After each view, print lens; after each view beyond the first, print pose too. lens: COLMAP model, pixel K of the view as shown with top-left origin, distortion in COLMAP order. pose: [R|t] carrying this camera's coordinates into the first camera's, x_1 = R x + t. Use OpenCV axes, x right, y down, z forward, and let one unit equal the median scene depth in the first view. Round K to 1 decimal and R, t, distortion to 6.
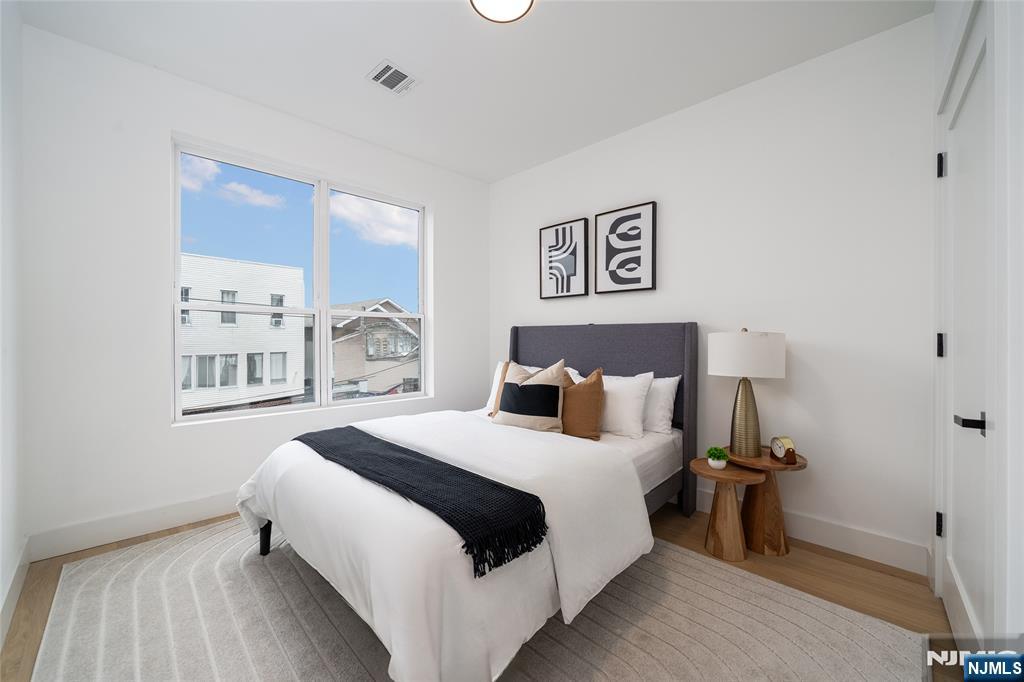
lens RADIAL K [[374.9, 0, 515.5], [0, 374.9, 345.2], [0, 0, 1]] dist [0.000285, 0.000082]
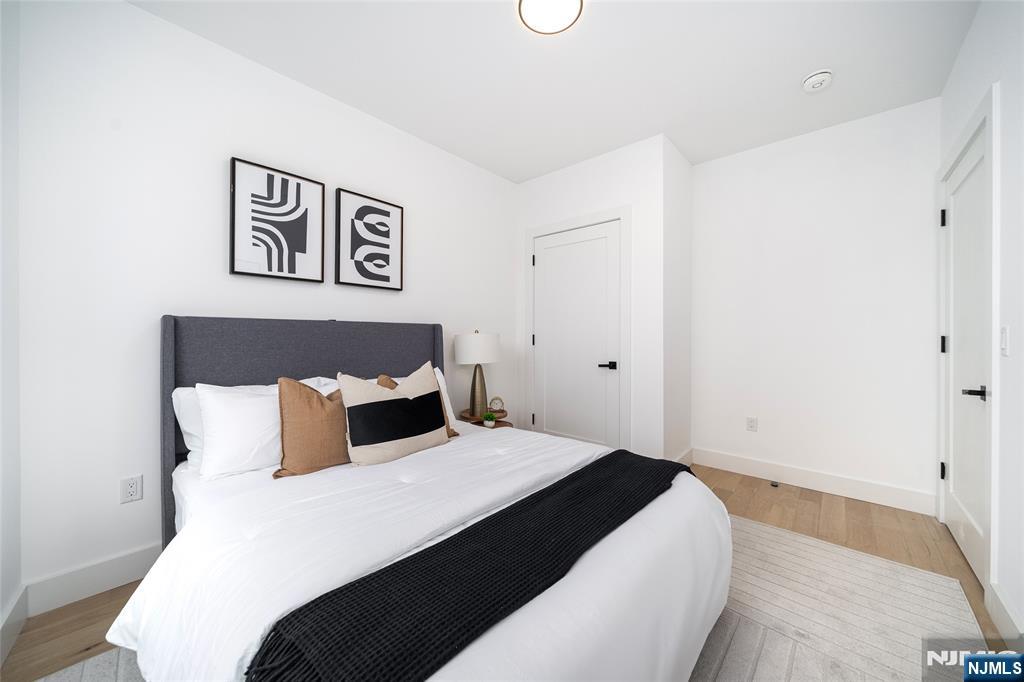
lens RADIAL K [[374.9, 0, 515.8], [0, 374.9, 337.1], [0, 0, 1]] dist [0.000285, 0.000082]
pose [[-0.012700, -0.004639, 0.999909, -0.627167], [0.017558, 0.999834, 0.004862, -0.017233], [-0.999765, 0.017618, -0.012617, 0.636718]]
